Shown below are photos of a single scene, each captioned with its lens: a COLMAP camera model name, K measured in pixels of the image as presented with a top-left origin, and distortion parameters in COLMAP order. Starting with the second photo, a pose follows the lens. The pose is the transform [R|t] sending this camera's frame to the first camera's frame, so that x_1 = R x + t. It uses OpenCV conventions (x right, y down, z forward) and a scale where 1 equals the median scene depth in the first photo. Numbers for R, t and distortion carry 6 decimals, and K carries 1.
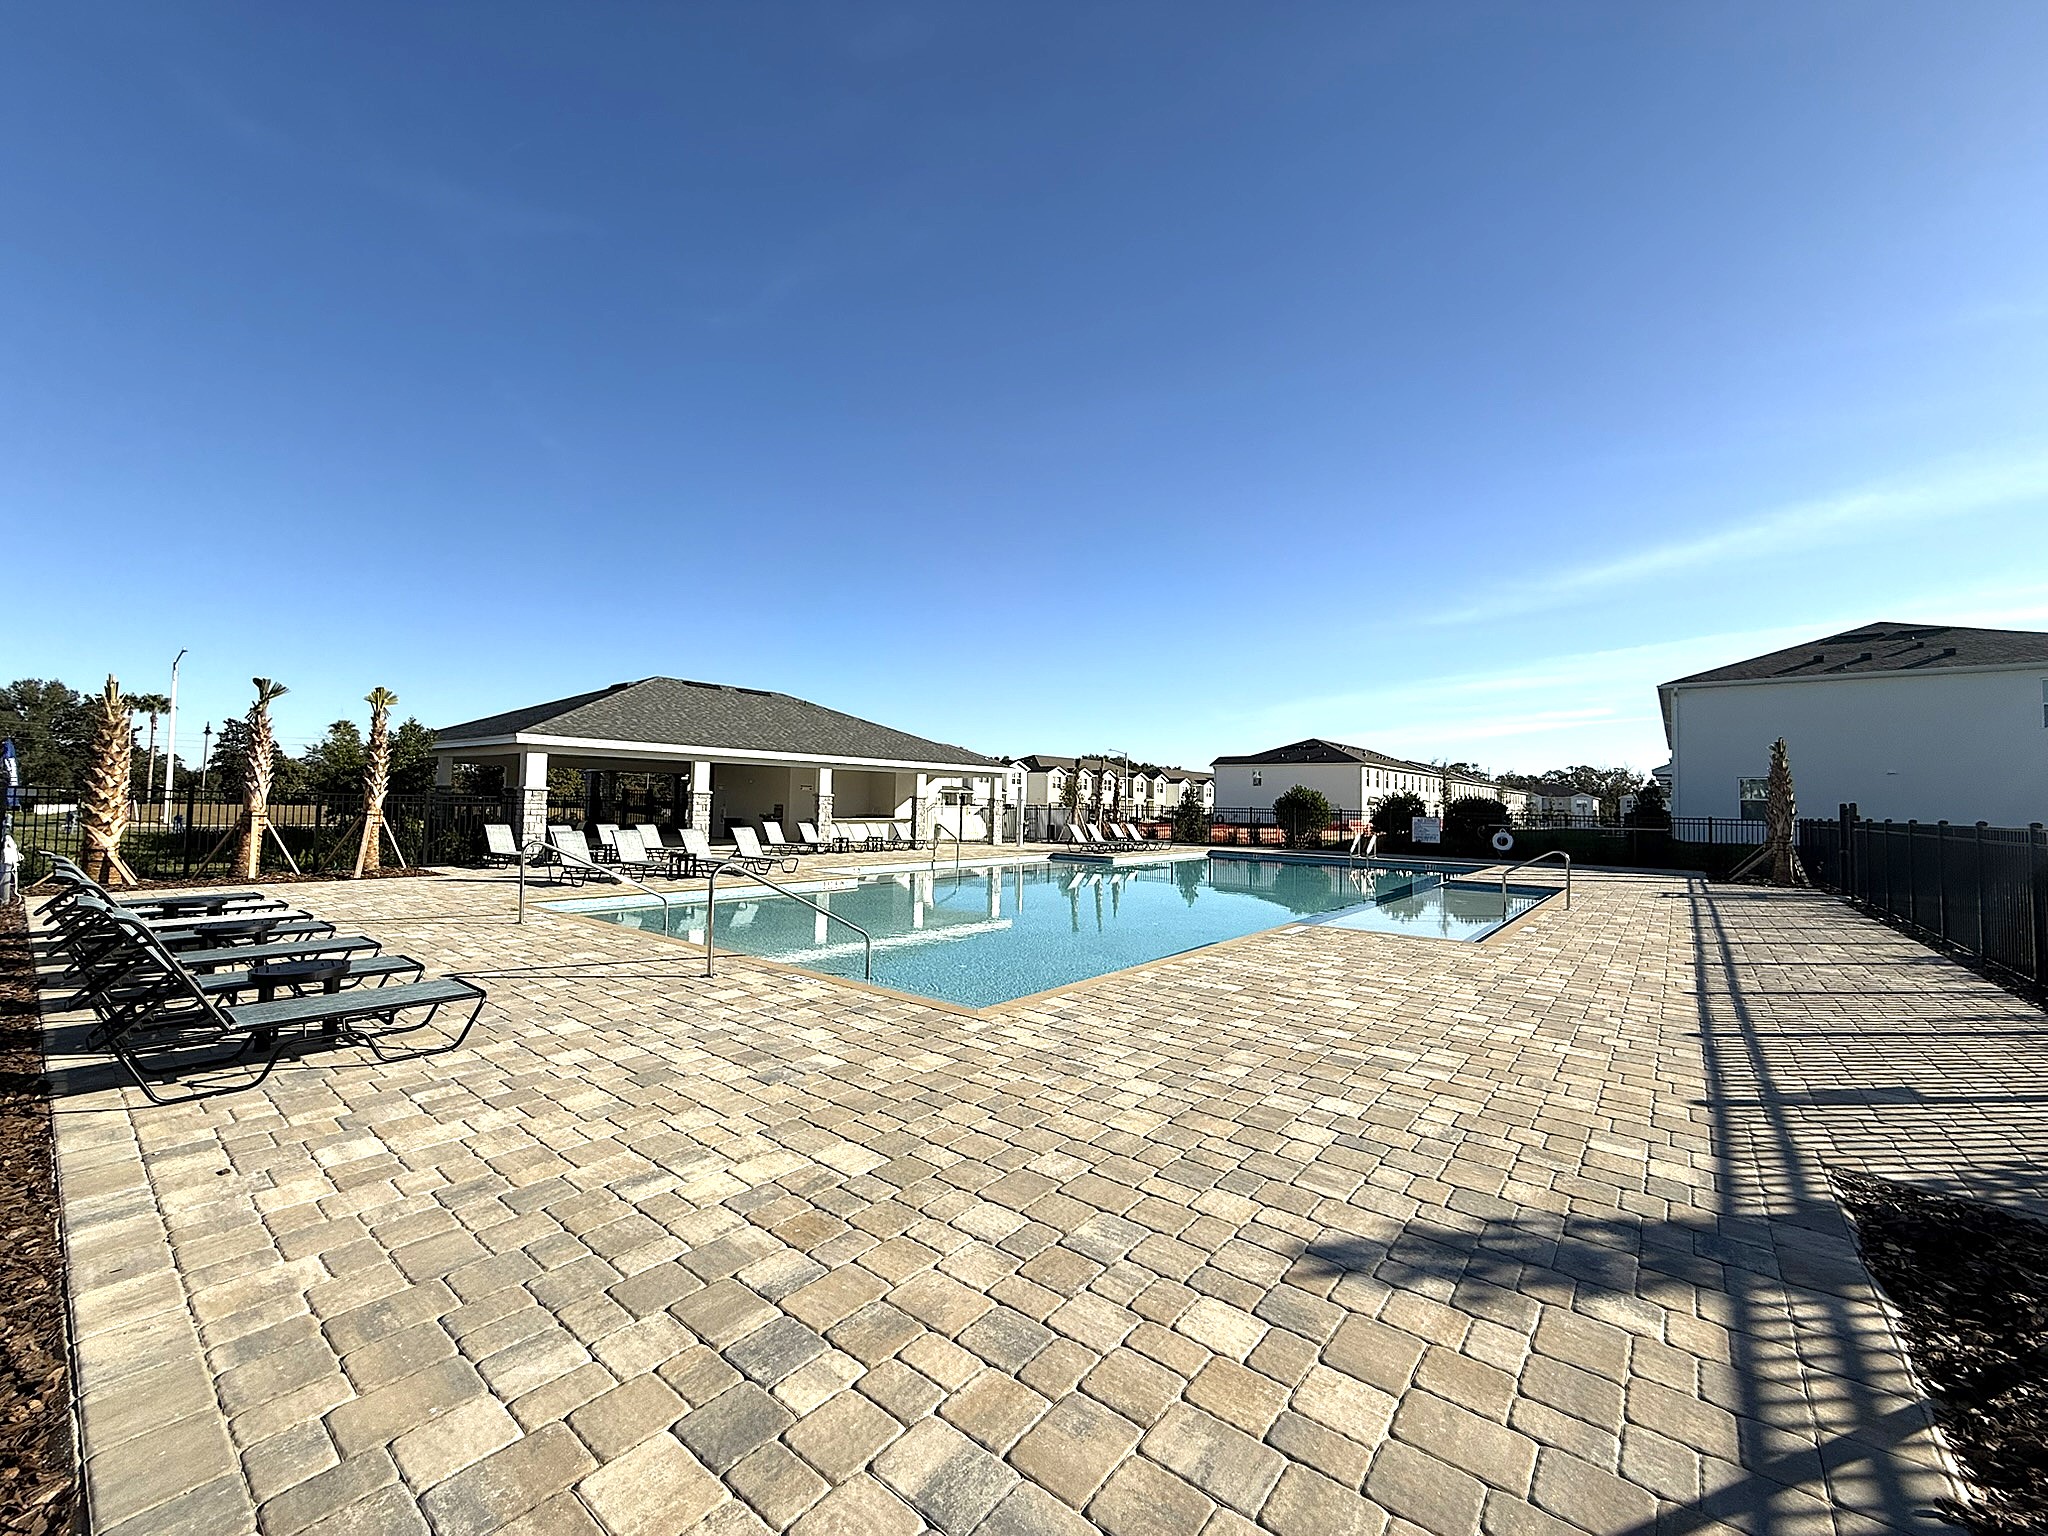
lens RADIAL K [[818.5, 0, 1024.0], [0, 818.5, 768.0], [0, 0, 1]] dist [-0.001969, -0.000296]
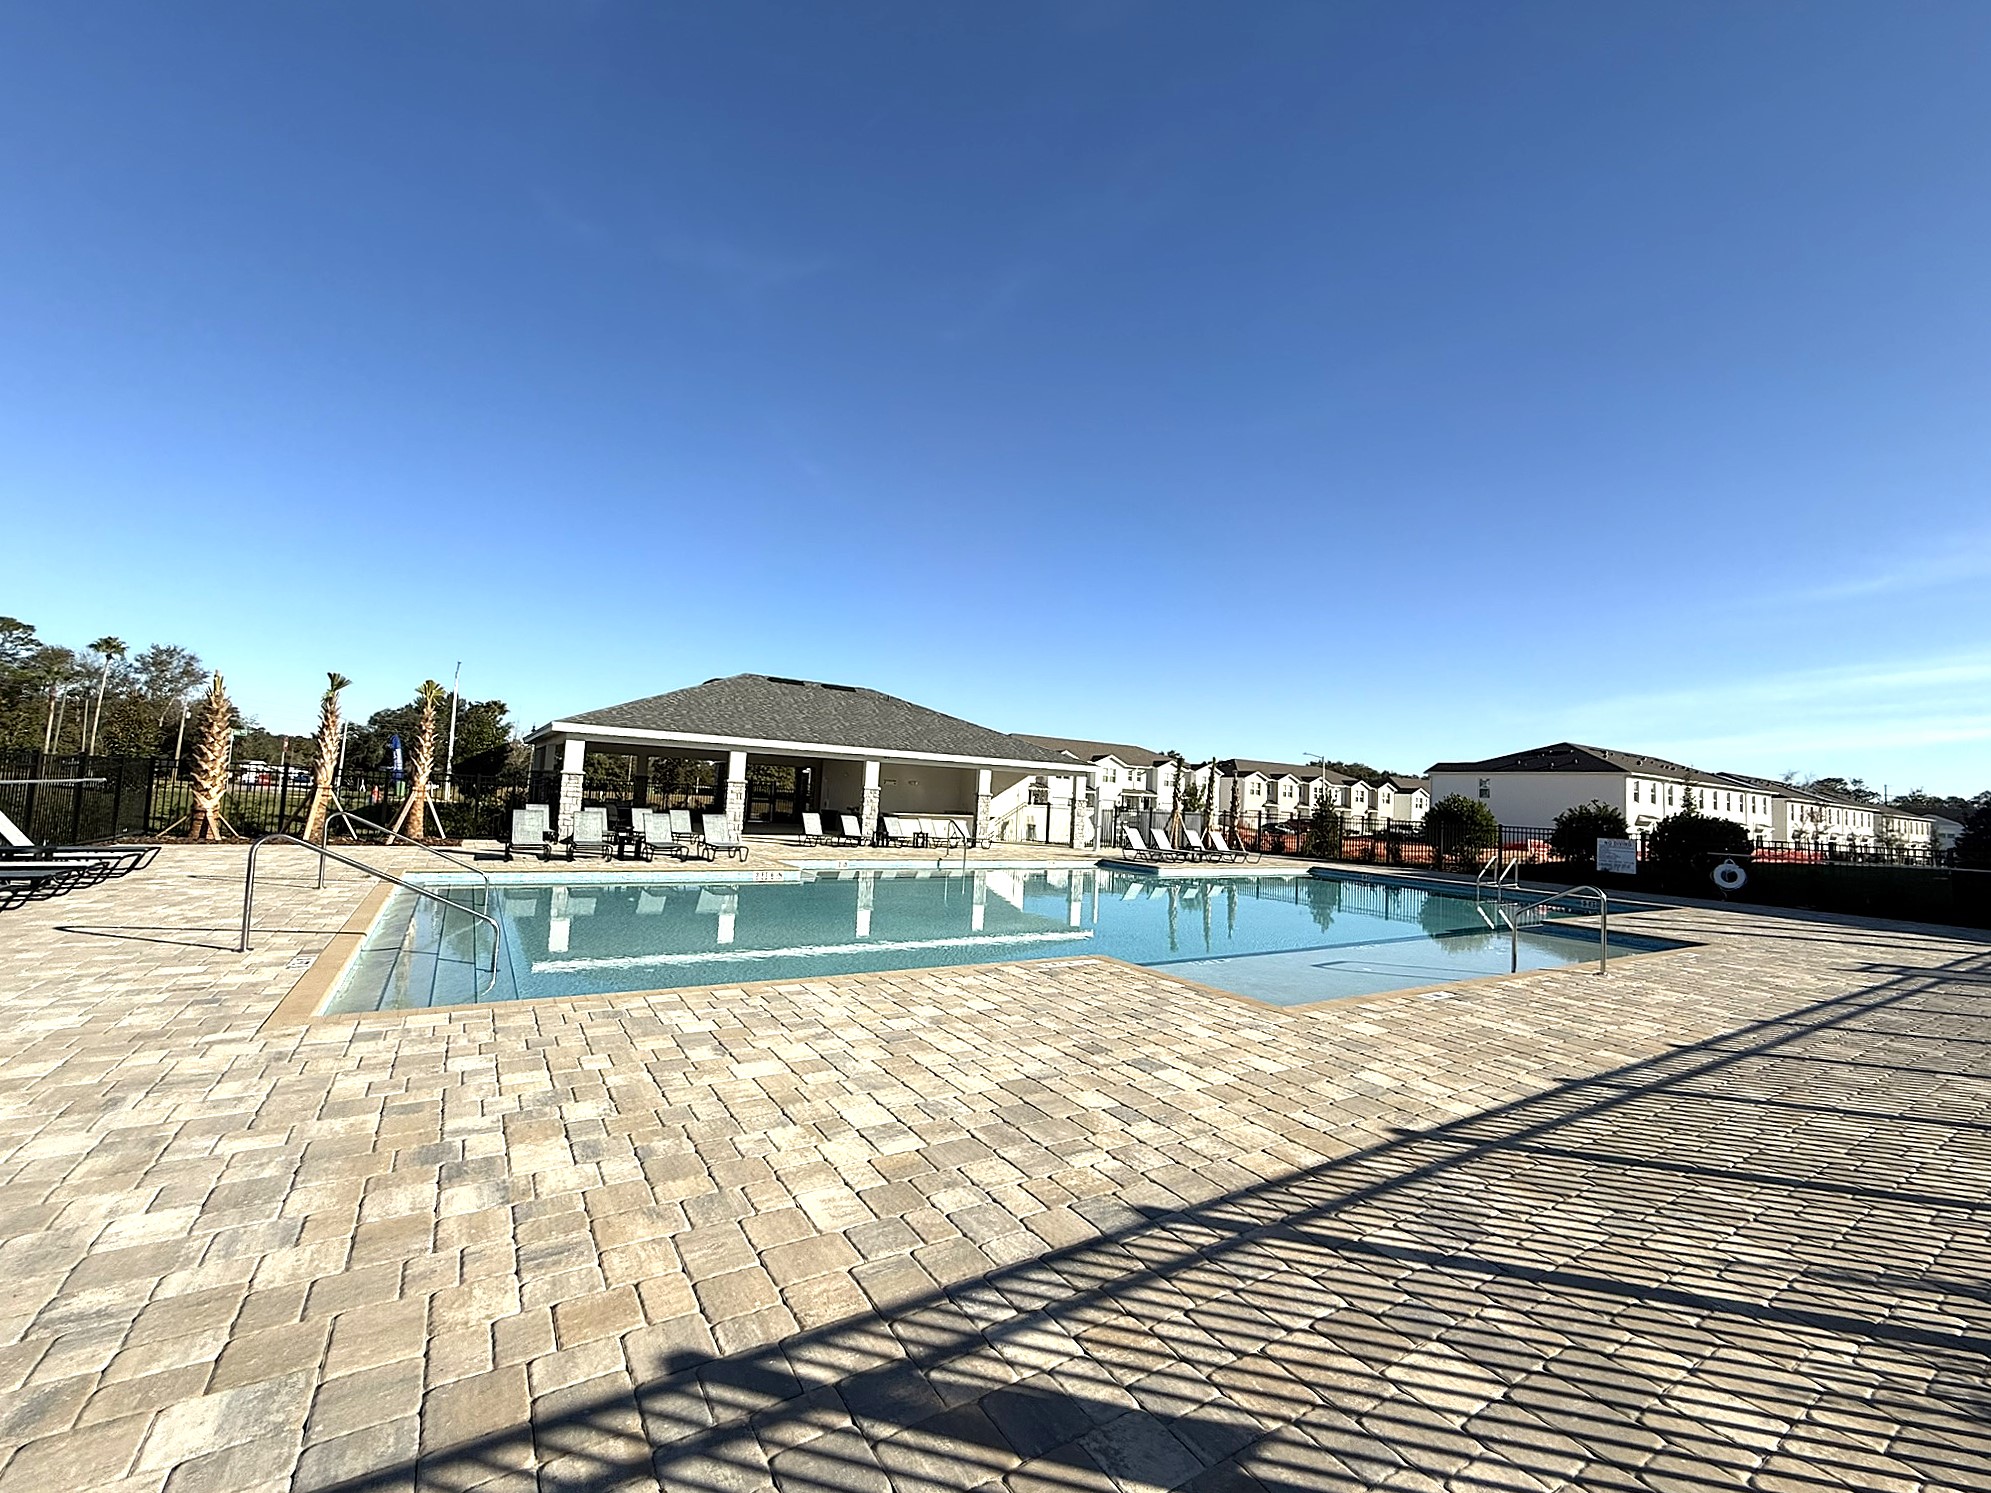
lens RADIAL K [[818.1, 0, 995.5], [0, 818.1, 746.5], [0, 0, 1]] dist [0.001395, 0.000036]
pose [[0.948252, 0.009353, -0.317382, 0.189177], [-0.019275, 0.999418, -0.028138, 0.006673], [0.316934, 0.032800, 0.947880, 0.092317]]
